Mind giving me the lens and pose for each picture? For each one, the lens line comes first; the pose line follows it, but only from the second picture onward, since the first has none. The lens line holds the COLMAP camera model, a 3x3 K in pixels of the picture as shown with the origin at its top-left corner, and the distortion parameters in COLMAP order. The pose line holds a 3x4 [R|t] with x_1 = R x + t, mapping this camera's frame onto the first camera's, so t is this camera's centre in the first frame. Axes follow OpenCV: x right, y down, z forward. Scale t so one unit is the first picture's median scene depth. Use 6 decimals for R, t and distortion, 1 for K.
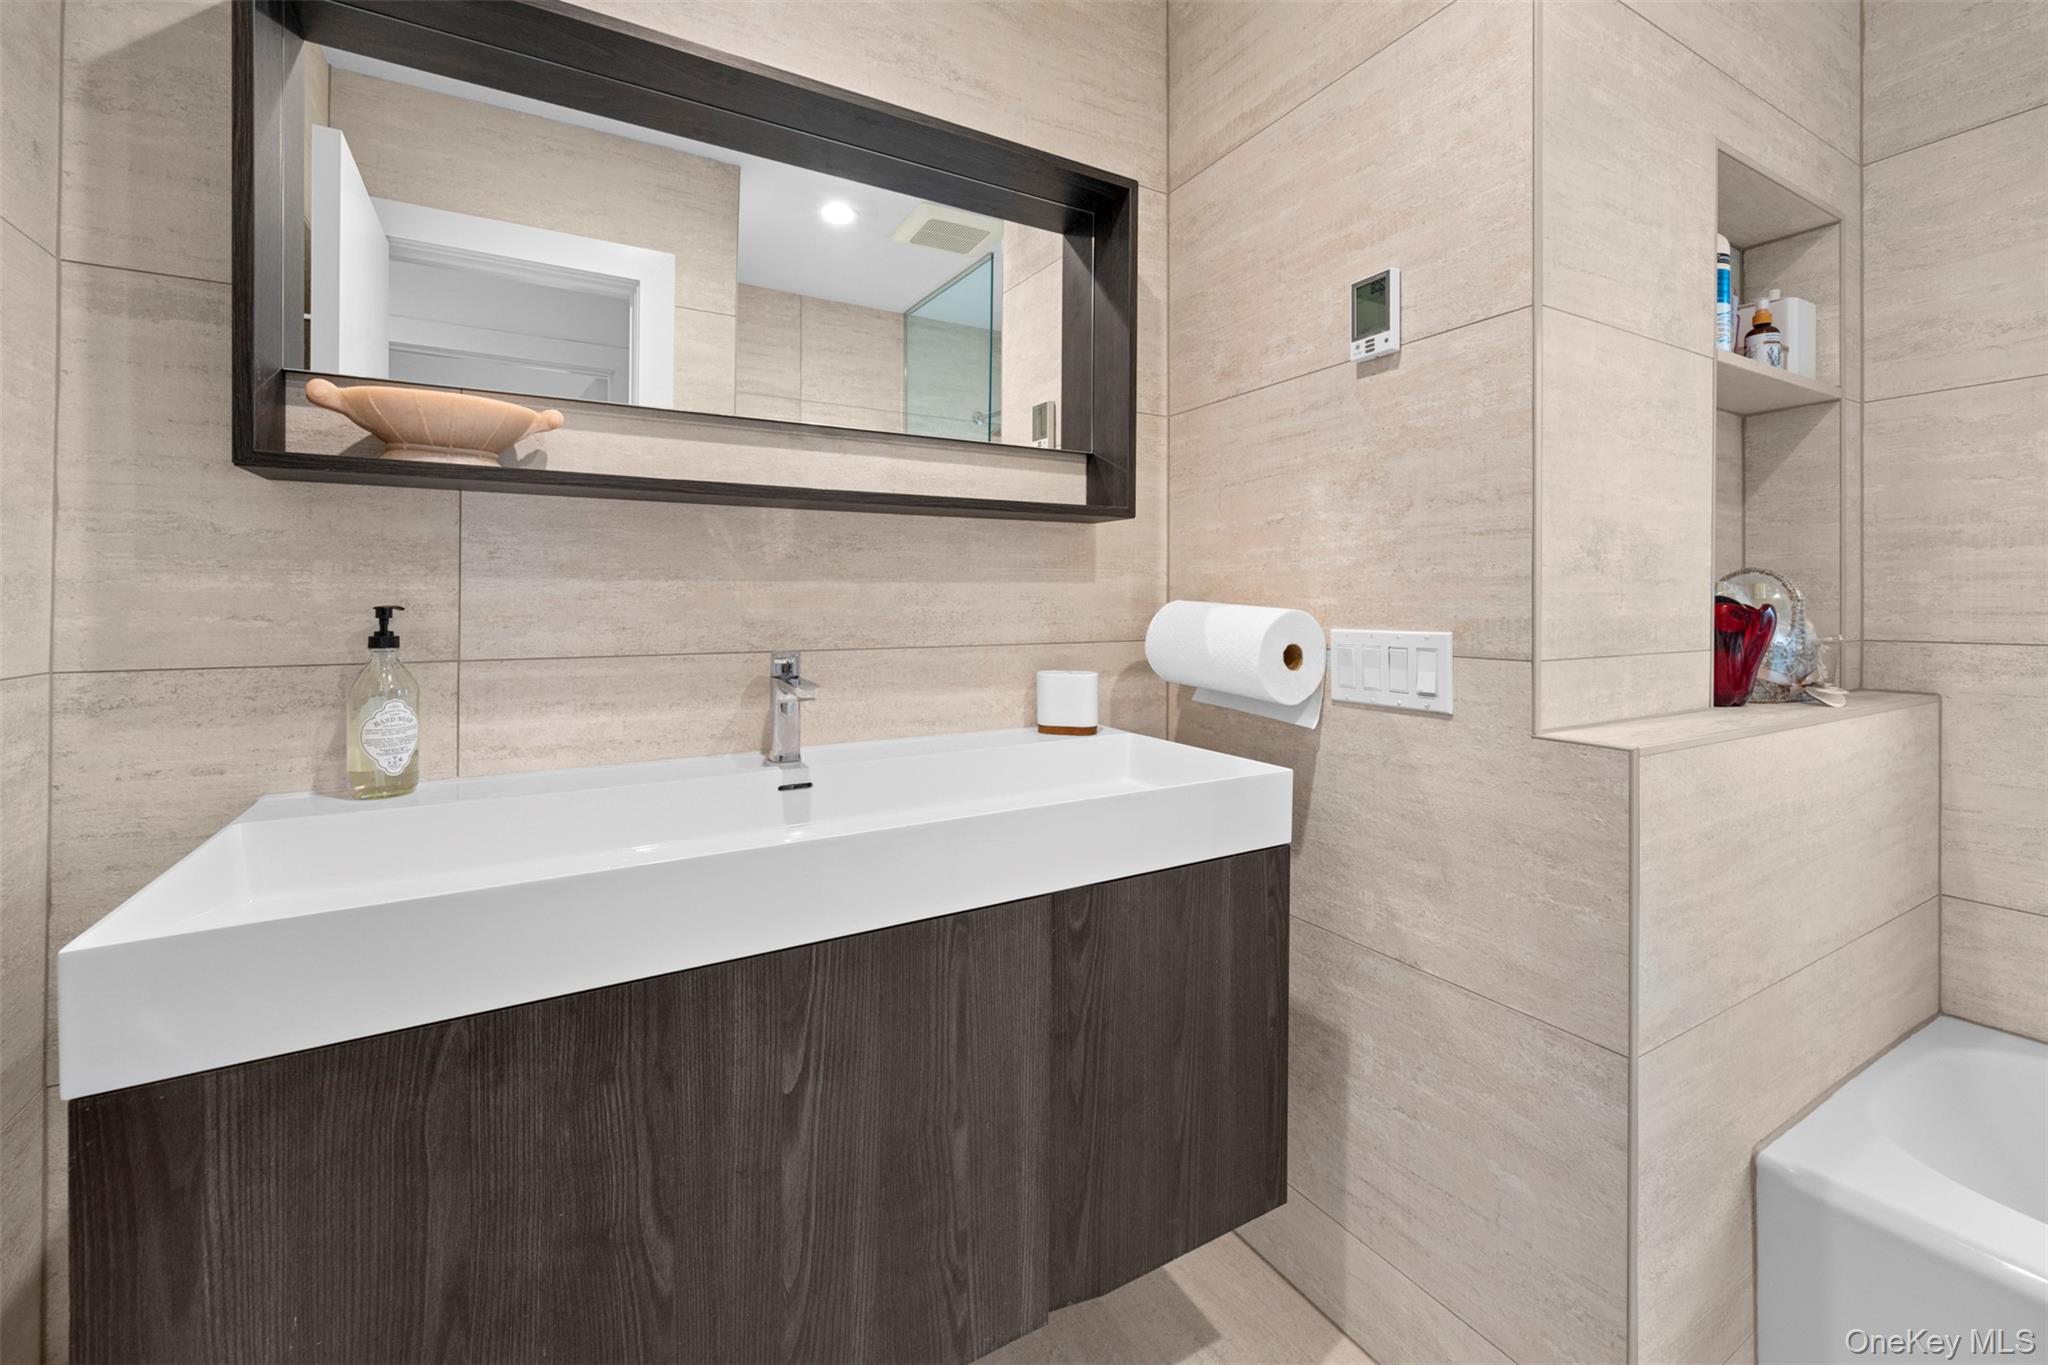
lens RADIAL K [[848.8, 0, 1035.1], [0, 848.8, 612.0], [0, 0, 1]] dist [-0.001471, 0.000002]
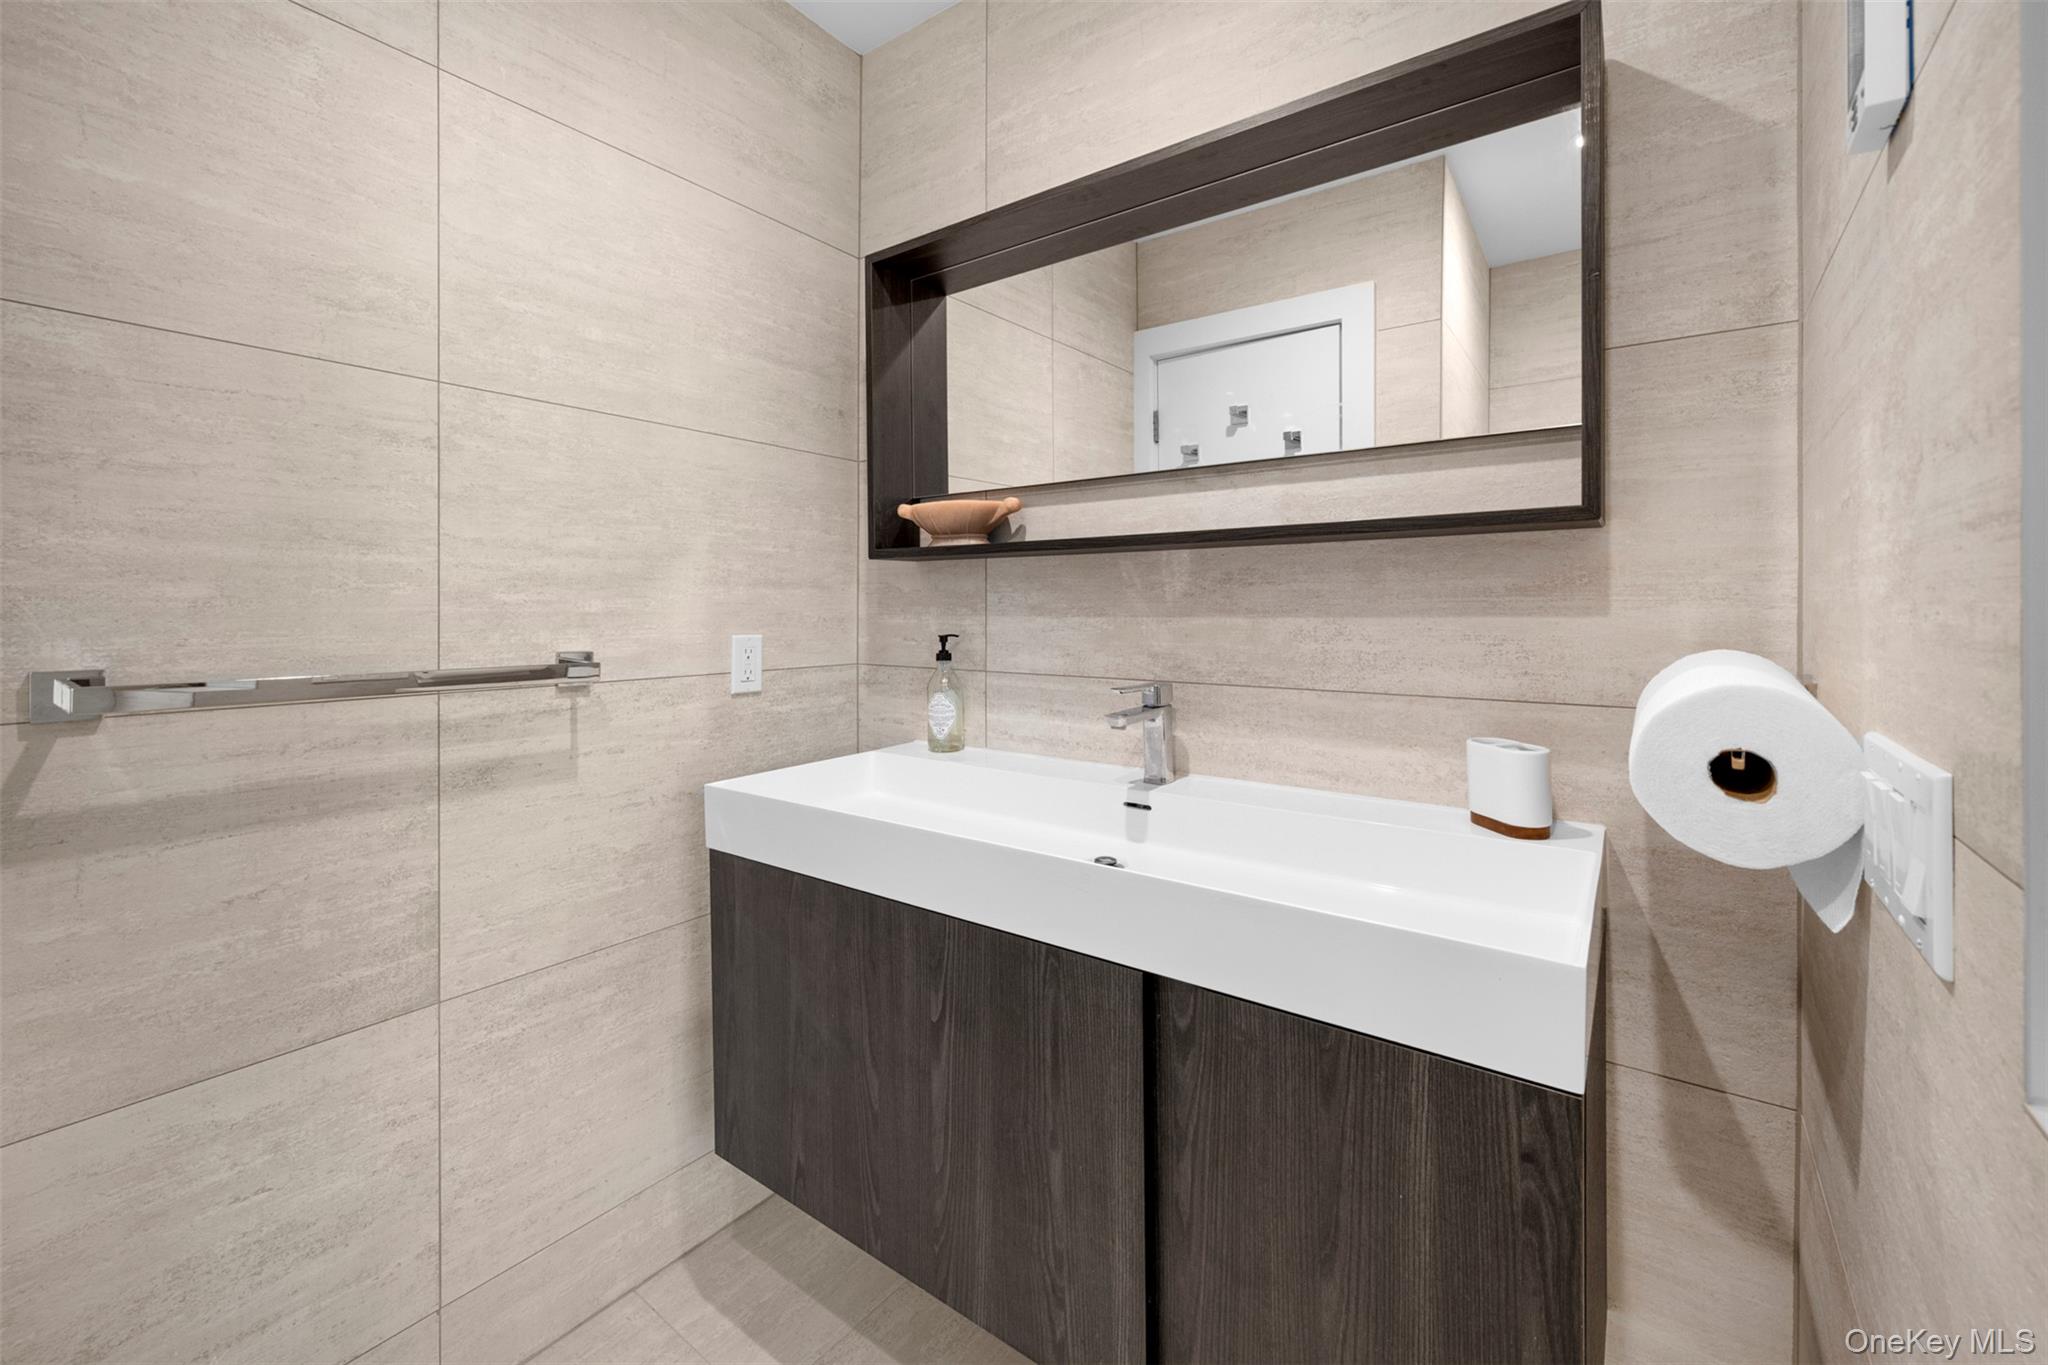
lens RADIAL K [[841.0, 0, 1020.2], [0, 841.0, 623.5], [0, 0, 1]] dist [-0.001566, -0.000280]
pose [[0.387465, 0.017634, -0.921716, 0.671247], [-0.009280, 0.999841, 0.015228, -0.047199], [0.921838, 0.002653, 0.387567, 0.441564]]
